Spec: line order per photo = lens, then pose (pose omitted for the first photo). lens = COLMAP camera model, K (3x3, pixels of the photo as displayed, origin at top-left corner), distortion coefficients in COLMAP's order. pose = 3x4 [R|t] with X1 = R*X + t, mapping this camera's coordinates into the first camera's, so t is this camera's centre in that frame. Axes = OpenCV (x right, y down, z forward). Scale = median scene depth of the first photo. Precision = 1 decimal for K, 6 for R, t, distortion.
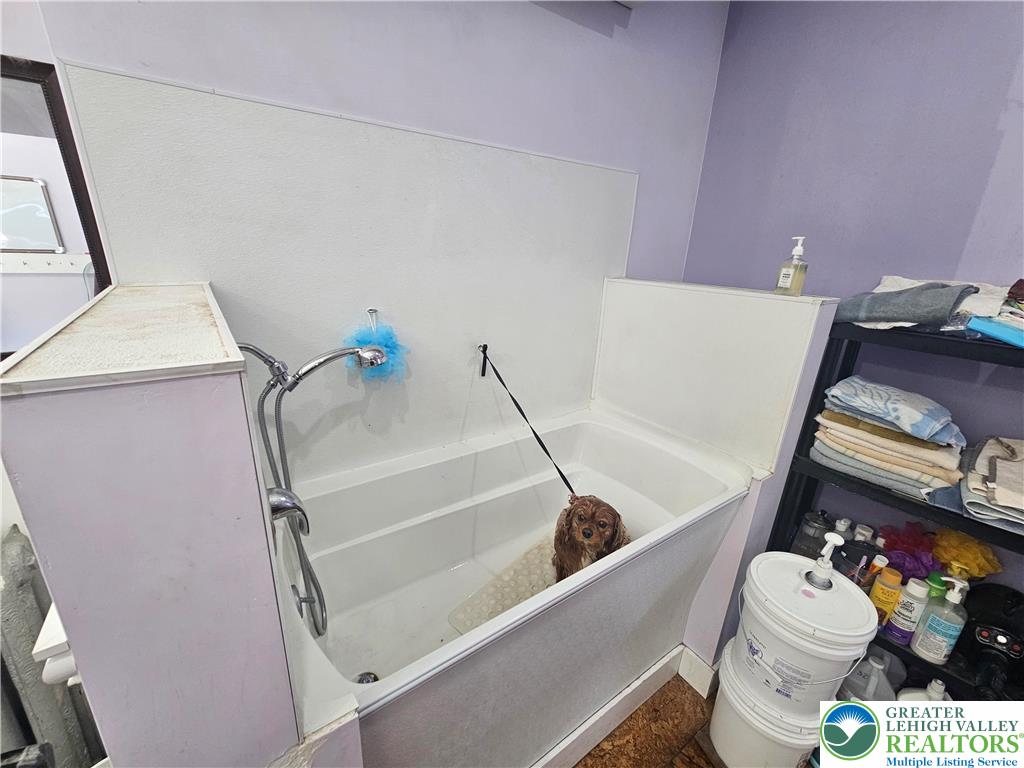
lens RADIAL K [[417.7, 0, 491.7], [0, 417.7, 384.3], [0, 0, 1]] dist [0.009120, -0.005286]
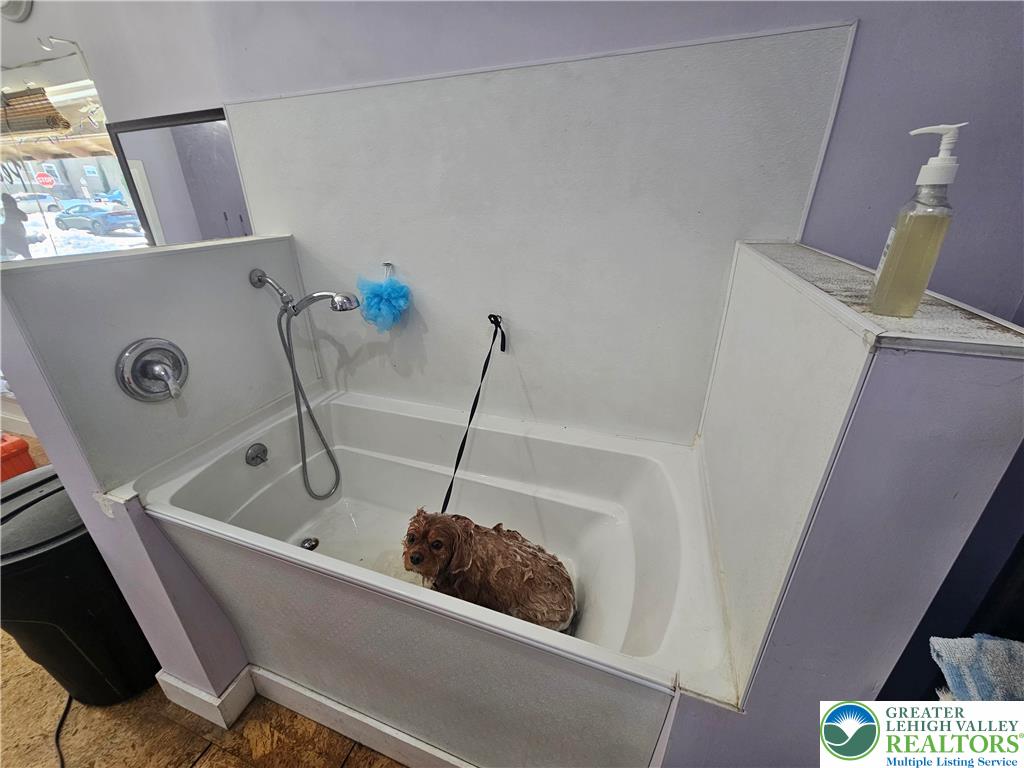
lens RADIAL K [[418.6, 0, 499.8], [0, 418.6, 382.5], [0, 0, 1]] dist [0.001209, 0.000401]
pose [[0.578601, 0.289254, -0.762596, 0.746597], [-0.219582, 0.955722, 0.195904, -0.143350], [0.785496, 0.054102, 0.616497, 0.507259]]
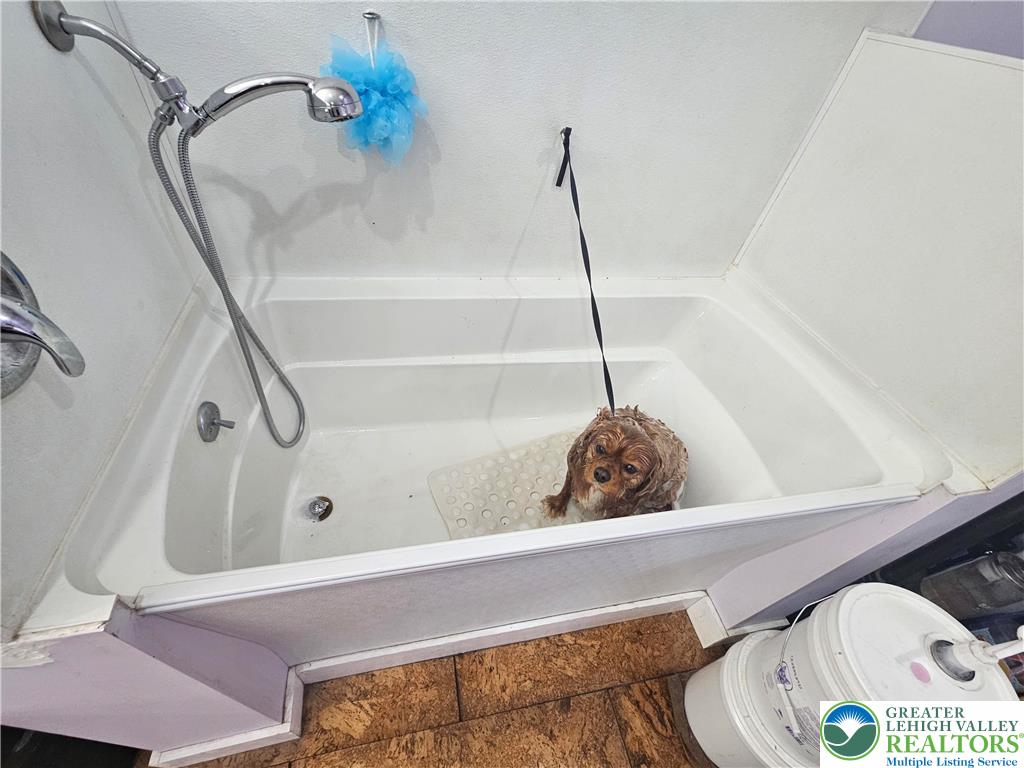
lens RADIAL K [[417.7, 0, 491.7], [0, 417.7, 384.3], [0, 0, 1]] dist [0.009120, -0.005286]
pose [[0.916919, 0.328567, -0.226500, 0.144416], [-0.204275, 0.874000, 0.440903, -0.018569], [0.342827, -0.358005, 0.868506, 0.336544]]
